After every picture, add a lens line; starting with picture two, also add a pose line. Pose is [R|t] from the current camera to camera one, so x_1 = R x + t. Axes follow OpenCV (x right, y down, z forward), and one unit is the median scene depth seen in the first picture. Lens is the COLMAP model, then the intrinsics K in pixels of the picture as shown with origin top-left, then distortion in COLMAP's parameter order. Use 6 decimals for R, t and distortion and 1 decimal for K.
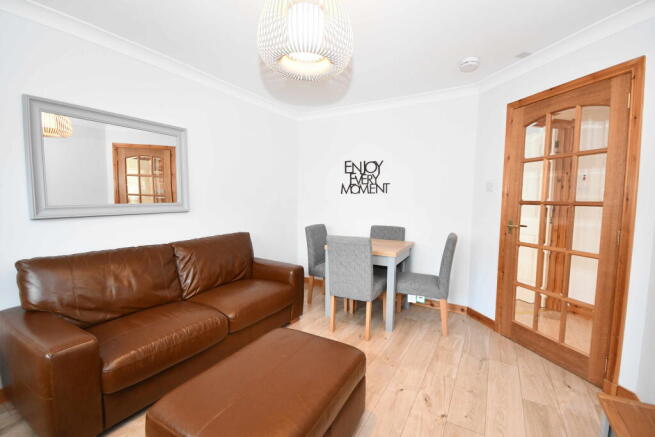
lens RADIAL K [[292.0, 0, 327.5], [0, 292.0, 218.5], [0, 0, 1]] dist [-0.001348, -0.000432]
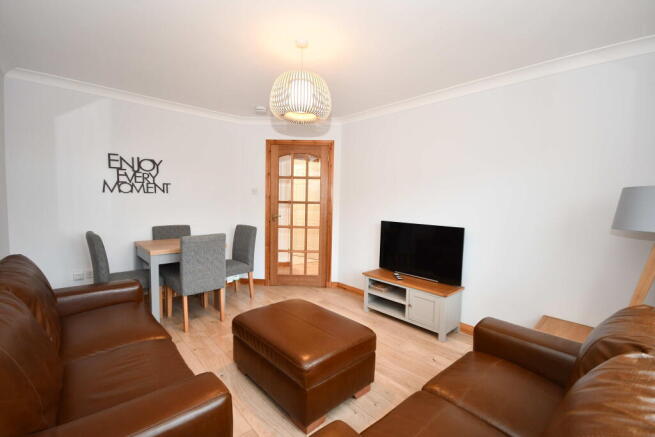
lens RADIAL K [[280.5, 0, 327.5], [0, 280.5, 218.5], [0, 0, 1]] dist [-0.028325, -0.000918]
pose [[0.292992, -0.063998, 0.953971, -0.562380], [0.050716, 0.997393, 0.051335, -0.020320], [-0.954769, 0.033341, 0.295474, 0.187012]]
